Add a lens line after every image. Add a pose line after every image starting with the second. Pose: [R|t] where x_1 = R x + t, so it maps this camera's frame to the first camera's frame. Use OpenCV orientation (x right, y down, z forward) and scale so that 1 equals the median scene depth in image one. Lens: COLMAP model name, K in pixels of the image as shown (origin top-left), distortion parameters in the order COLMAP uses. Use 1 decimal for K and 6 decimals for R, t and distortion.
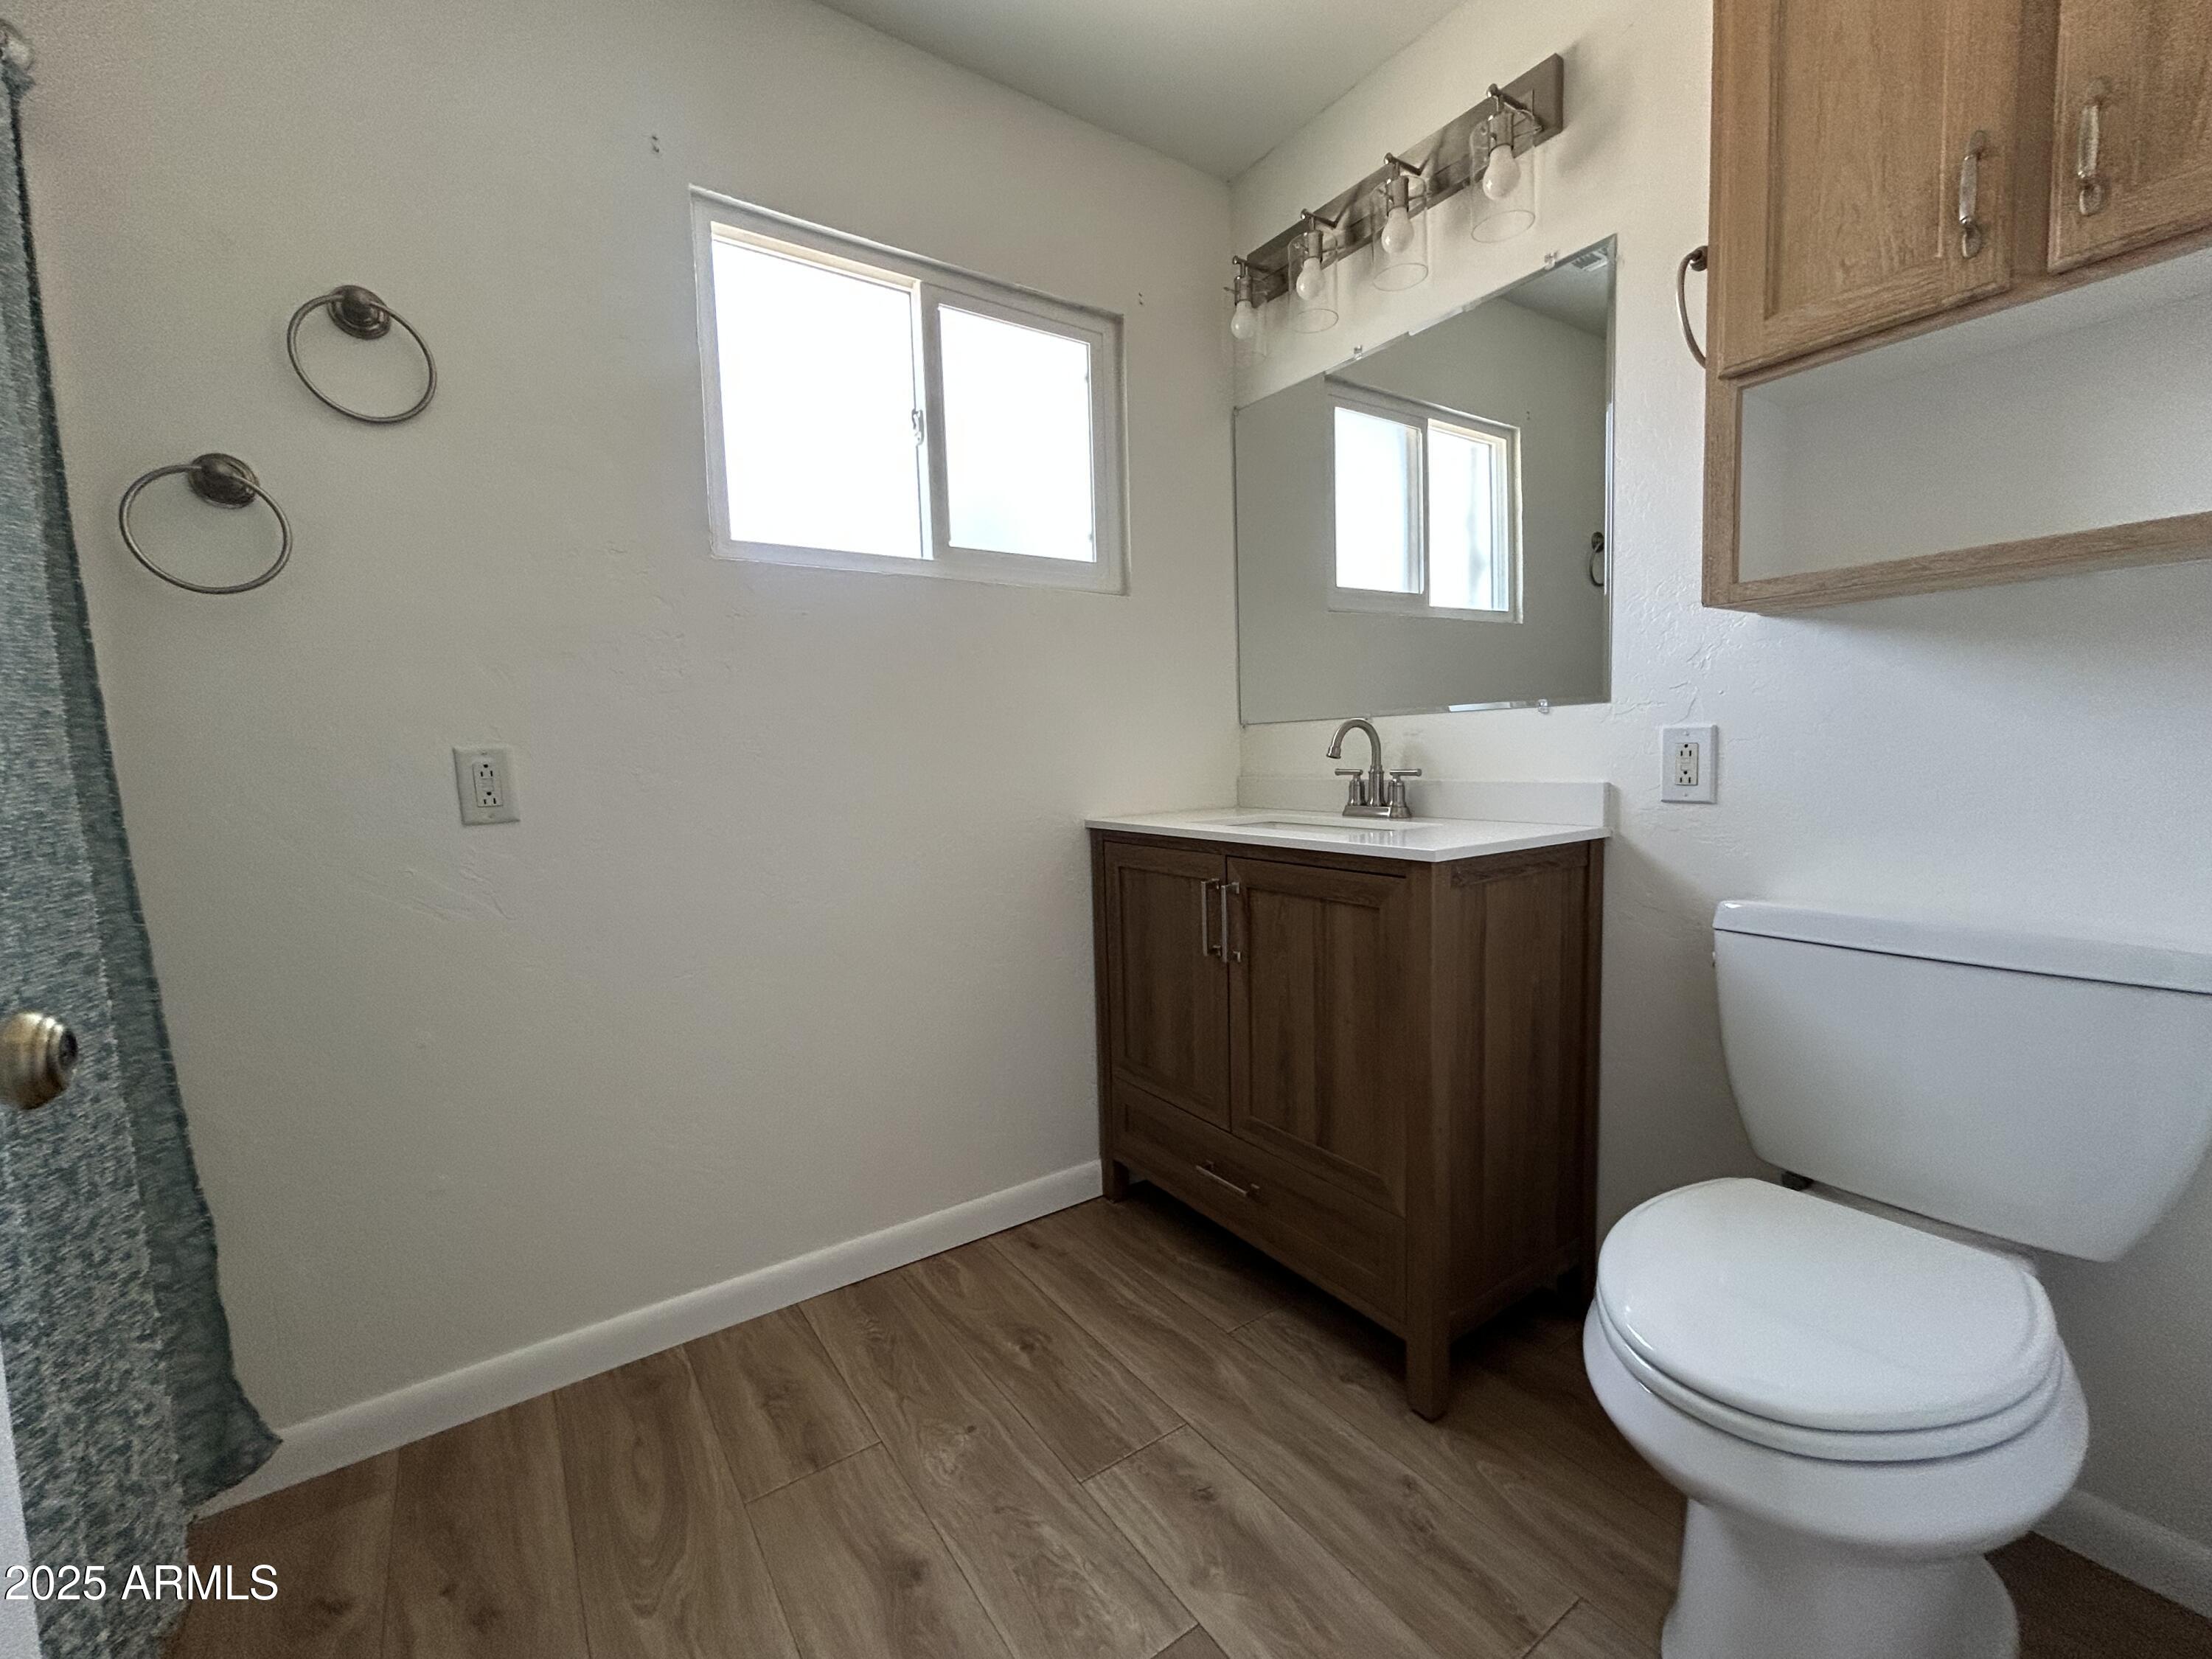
lens RADIAL K [[899.8, 0, 1103.8], [0, 899.8, 819.2], [0, 0, 1]] dist [0.000349, -0.000014]
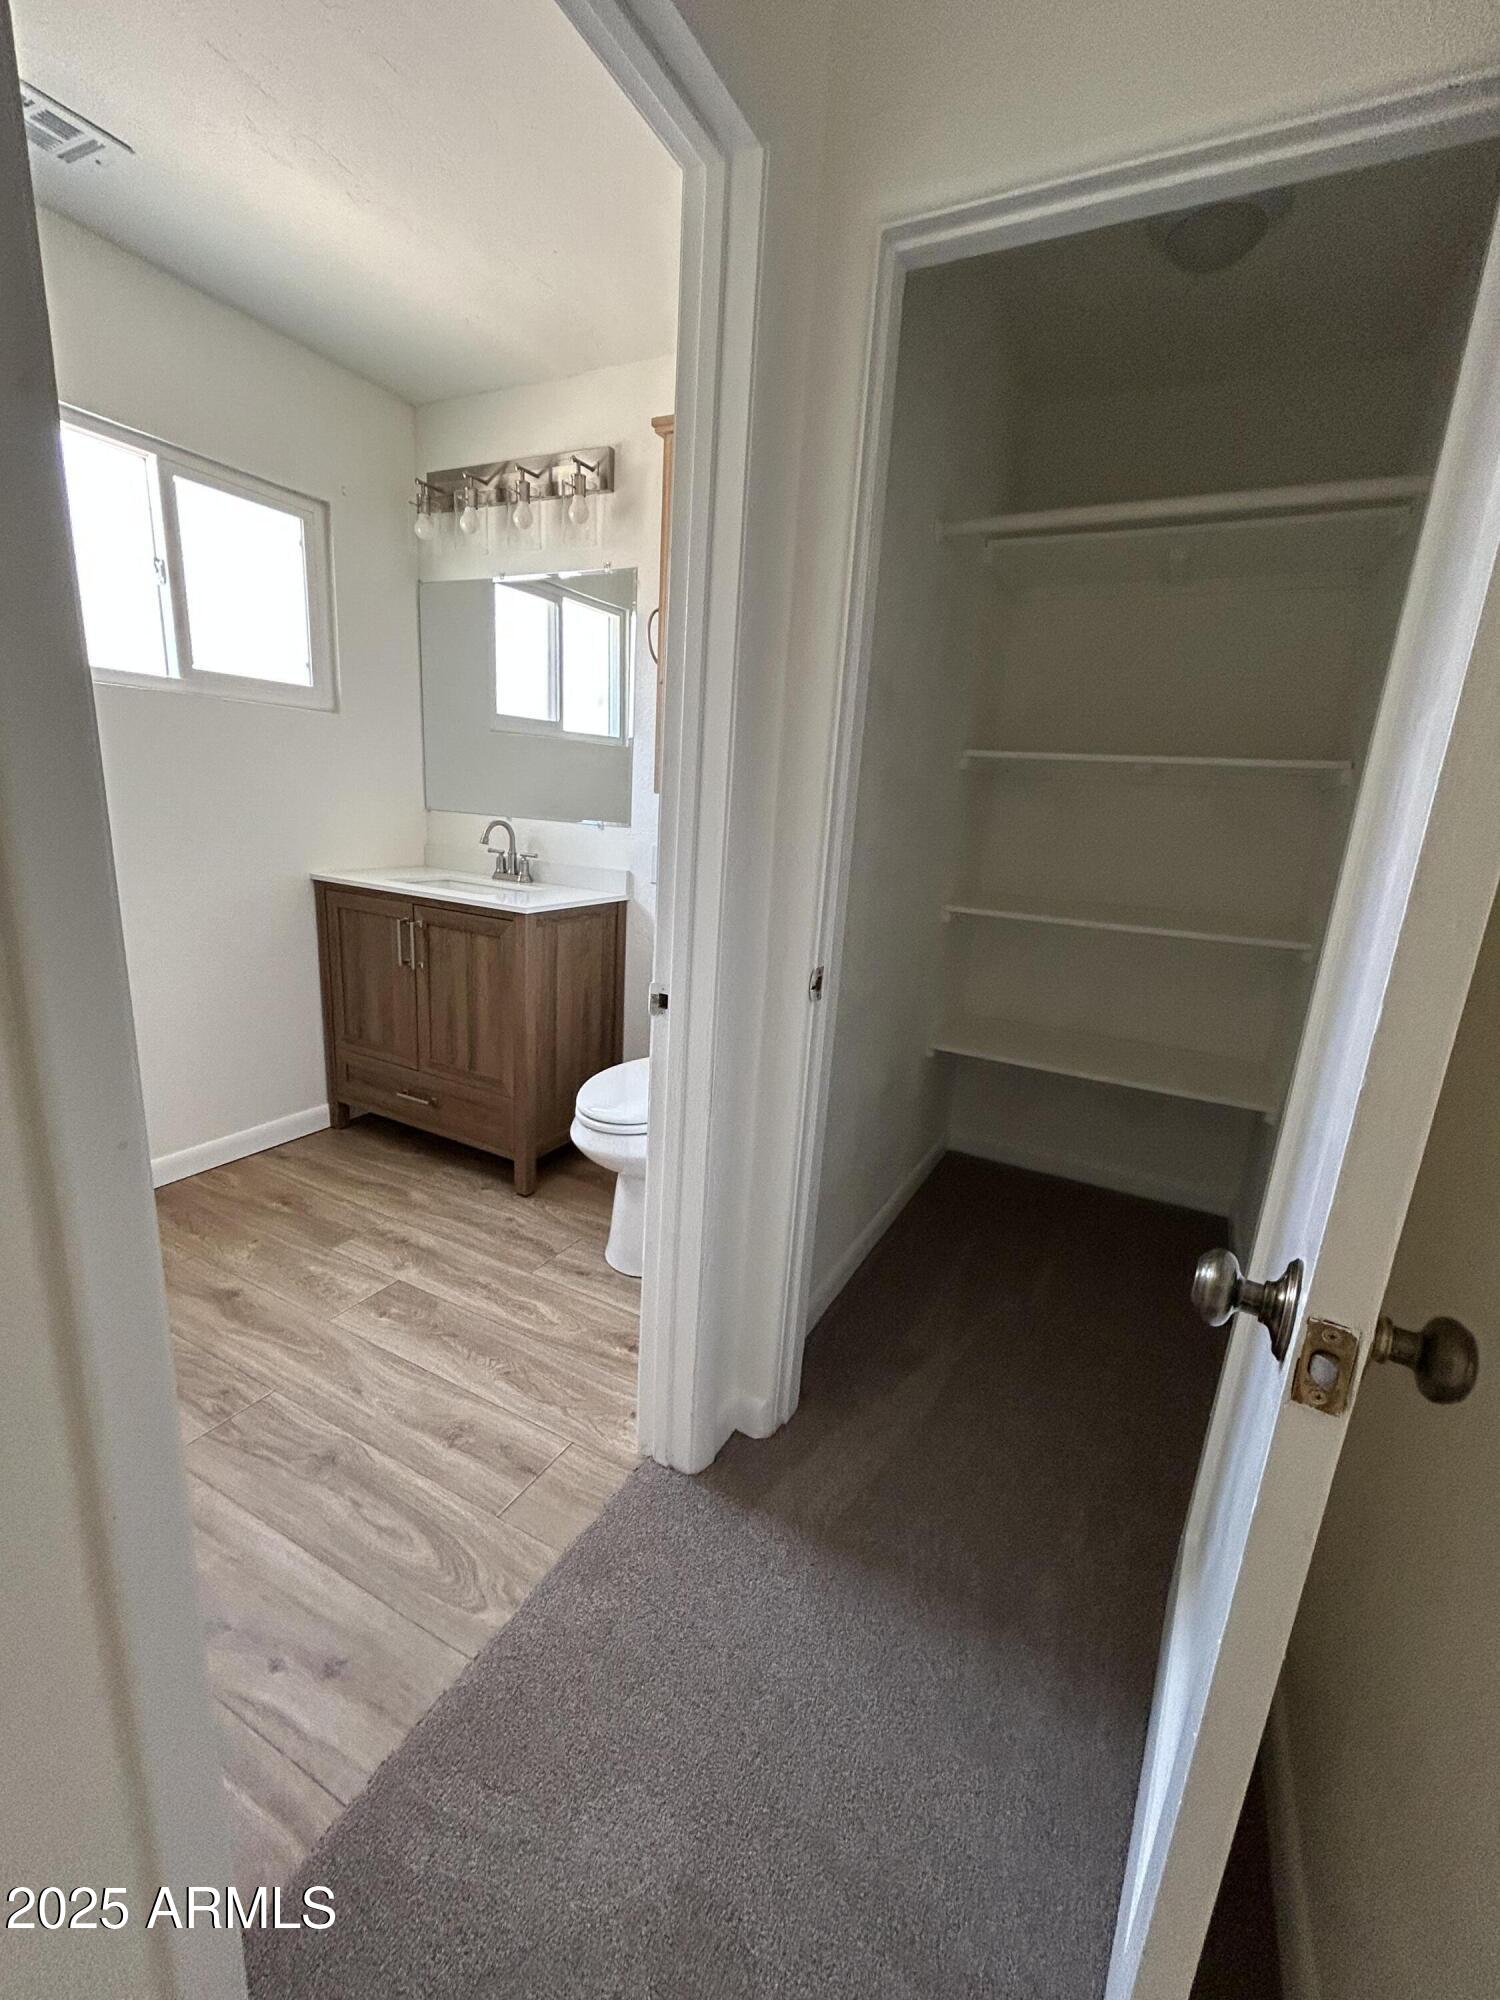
lens RADIAL K [[836.8, 0, 750.0], [0, 836.8, 1000.0], [0, 0, 1]] dist [-0.000768, 0.000132]
pose [[0.879710, -0.031686, 0.474453, -0.047579], [-0.053571, 0.984821, 0.165098, -0.065980], [-0.472483, -0.170656, 0.864660, -0.580579]]
